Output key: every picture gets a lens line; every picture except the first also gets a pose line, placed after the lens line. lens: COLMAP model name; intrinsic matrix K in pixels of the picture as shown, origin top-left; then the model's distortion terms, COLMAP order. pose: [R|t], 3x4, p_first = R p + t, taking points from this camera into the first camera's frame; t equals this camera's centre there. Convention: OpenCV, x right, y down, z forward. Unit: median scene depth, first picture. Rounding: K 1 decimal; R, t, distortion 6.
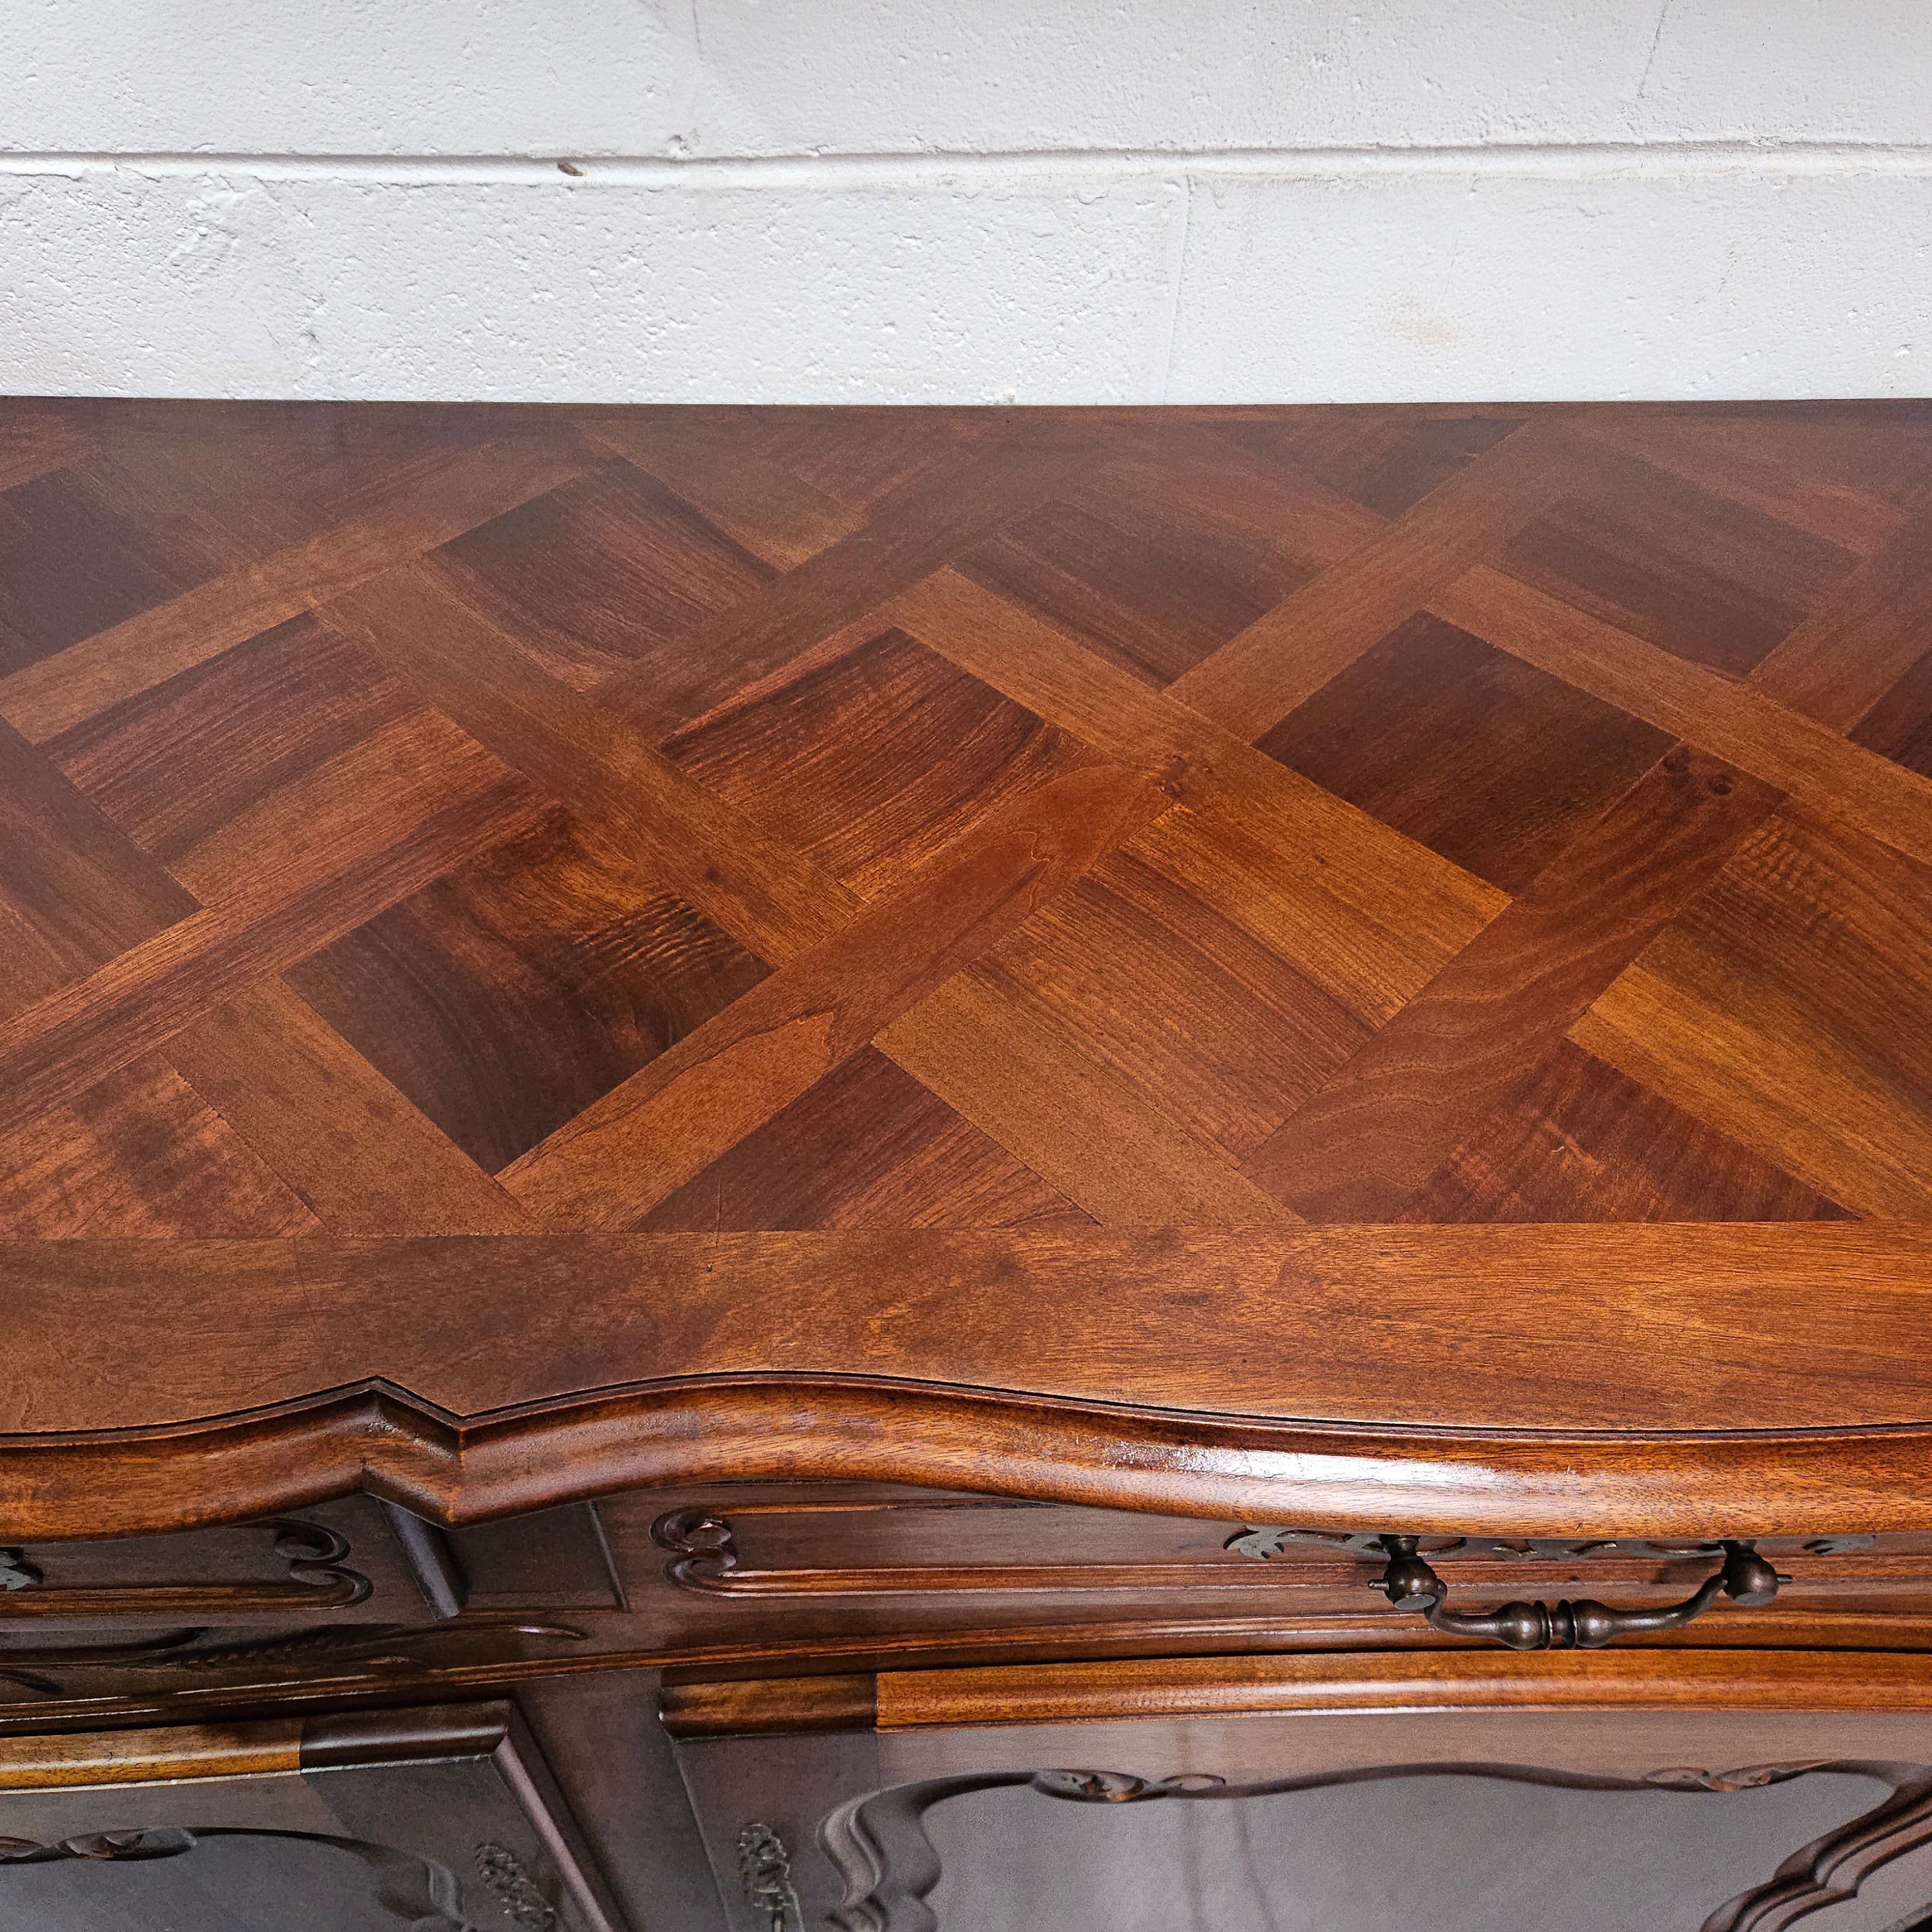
lens RADIAL K [[1732.2, 0, 951.2], [0, 1732.2, 973.7], [0, 0, 1]] dist [0.067881, -0.066159]
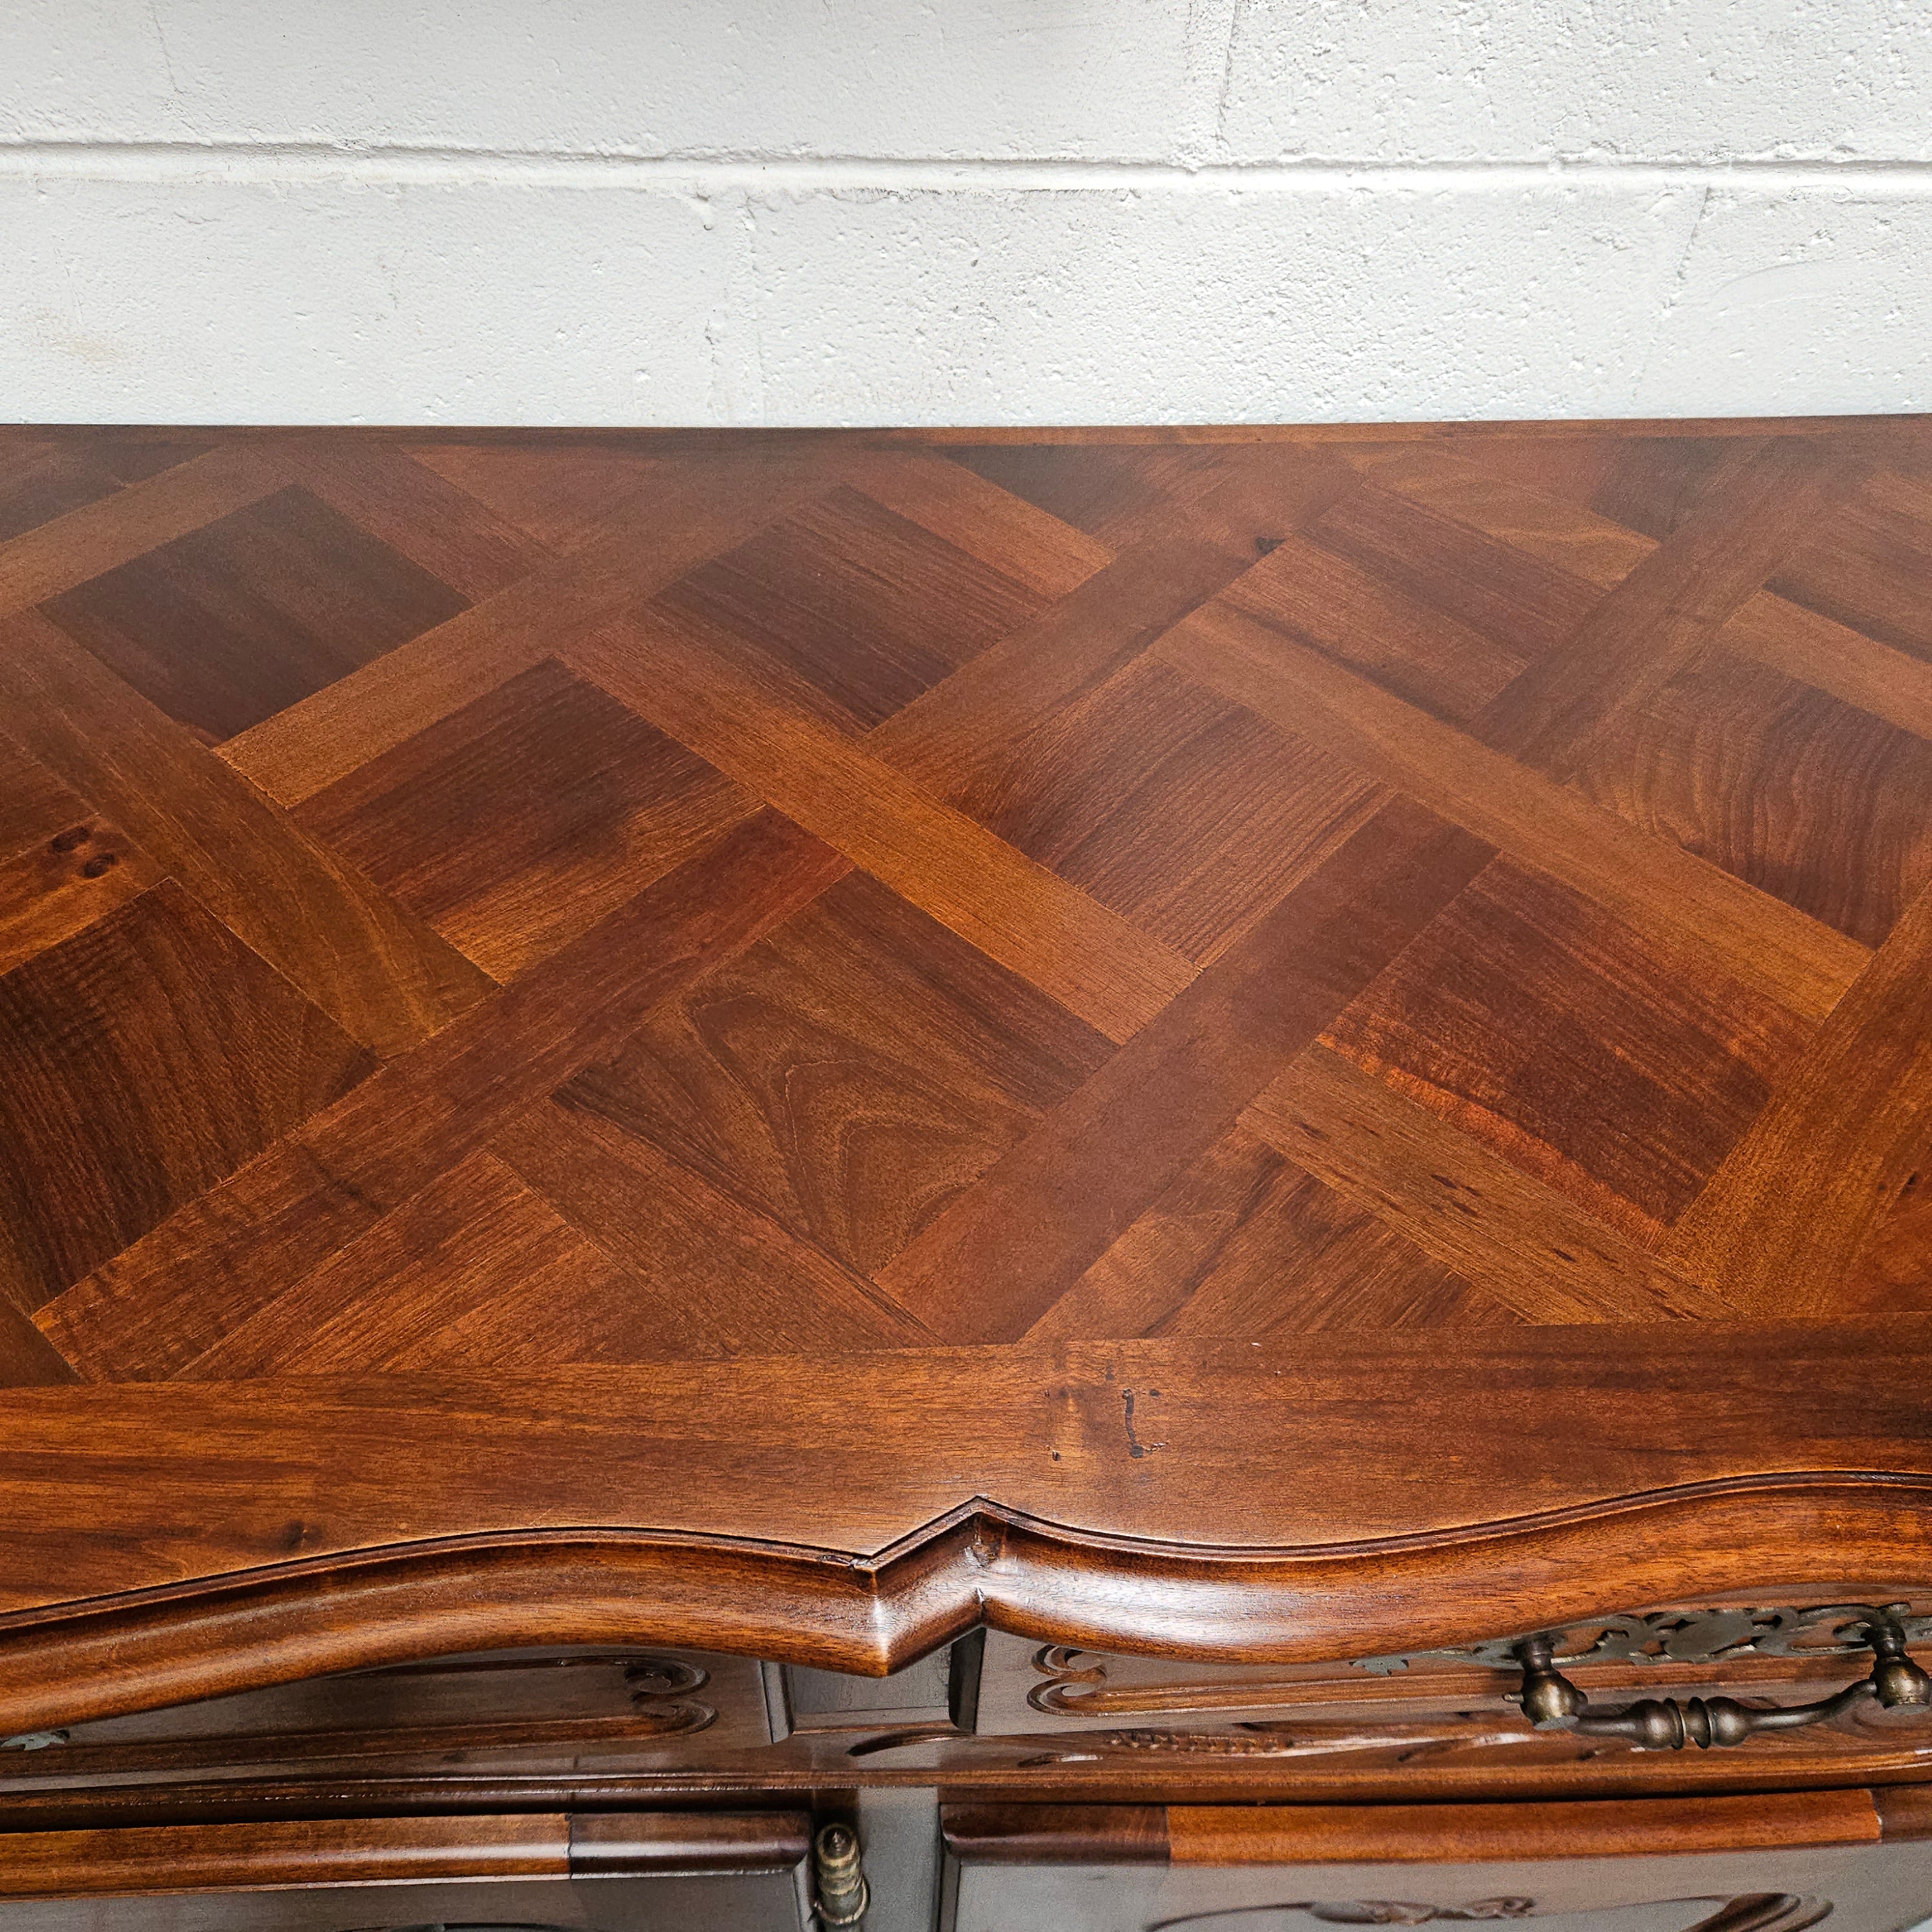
lens RADIAL K [[1732.2, 0, 968.9], [0, 1732.2, 965.3], [0, 0, 1]] dist [0.067881, -0.066159]
pose [[0.998951, -0.012674, 0.044002, 0.739596], [0.012577, 0.999918, 0.002482, -0.047545], [-0.044030, -0.001926, 0.999028, 0.078827]]
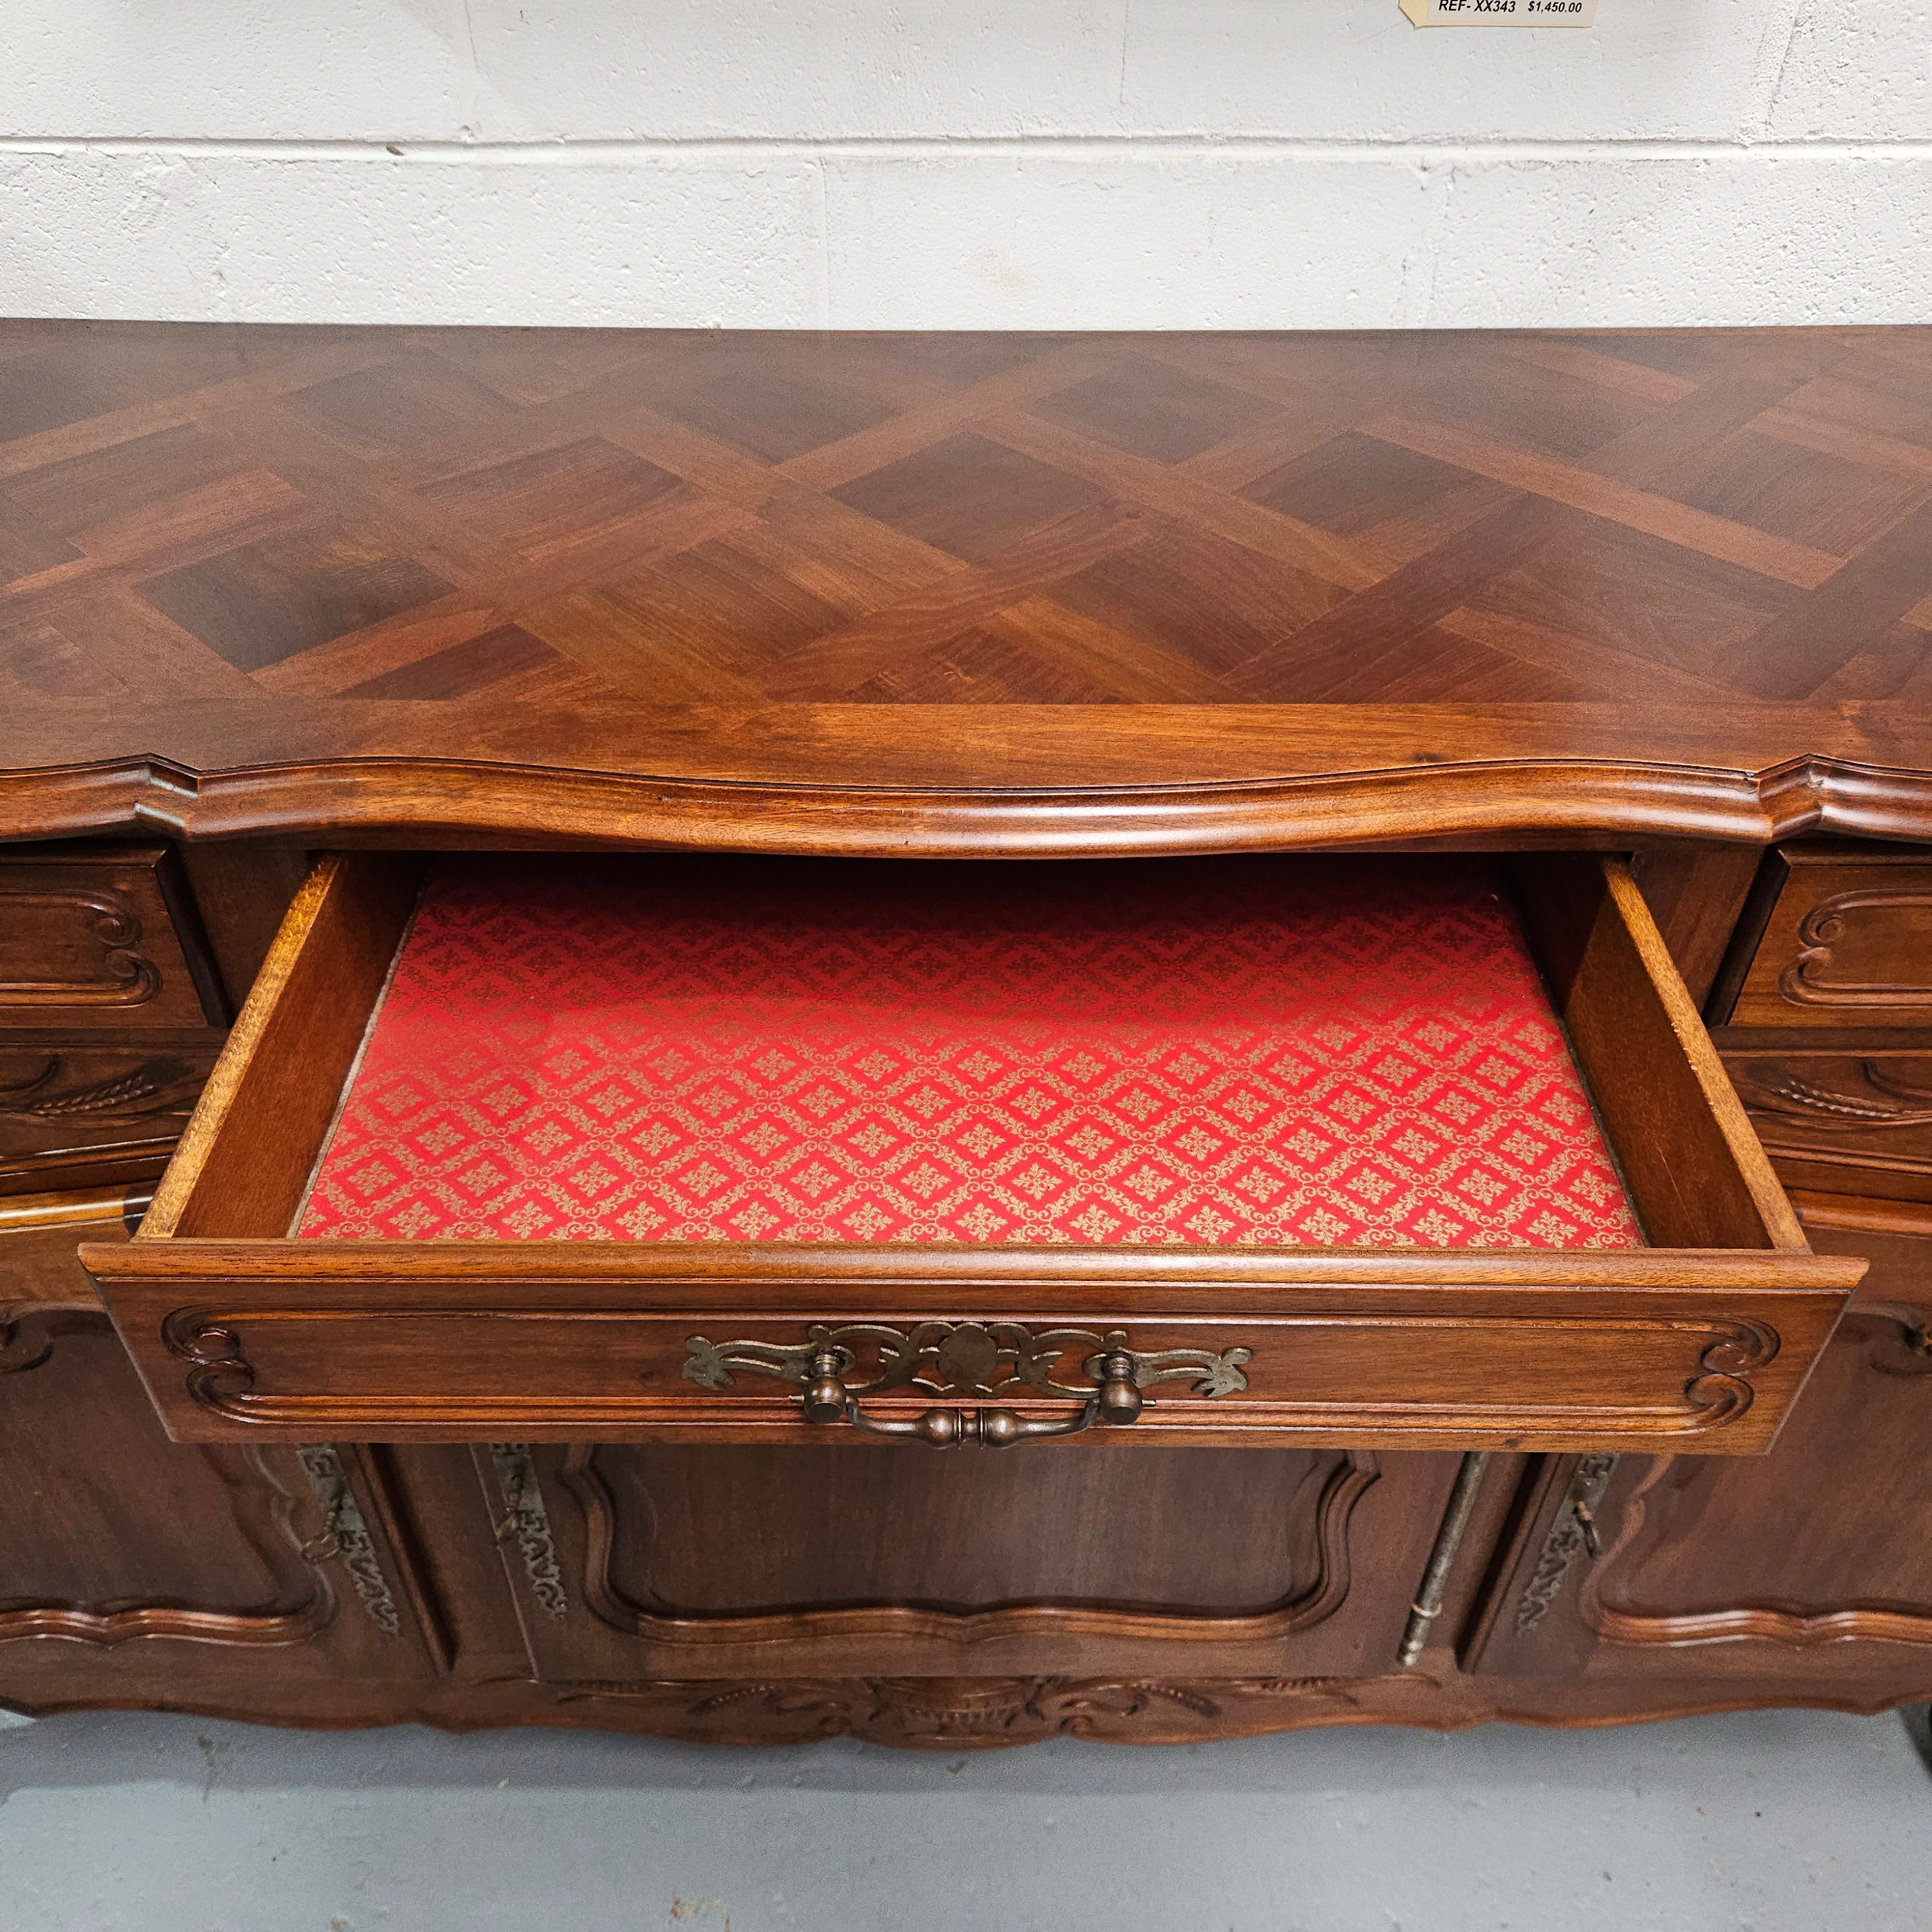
lens RADIAL K [[1732.2, 0, 946.8], [0, 1732.2, 965.1], [0, 0, 1]] dist [0.067881, -0.066159]
pose [[0.999765, 0.006845, -0.020587, 0.276635], [-0.009753, 0.989439, -0.144620, 0.419028], [0.019380, 0.144786, 0.989273, -0.340656]]
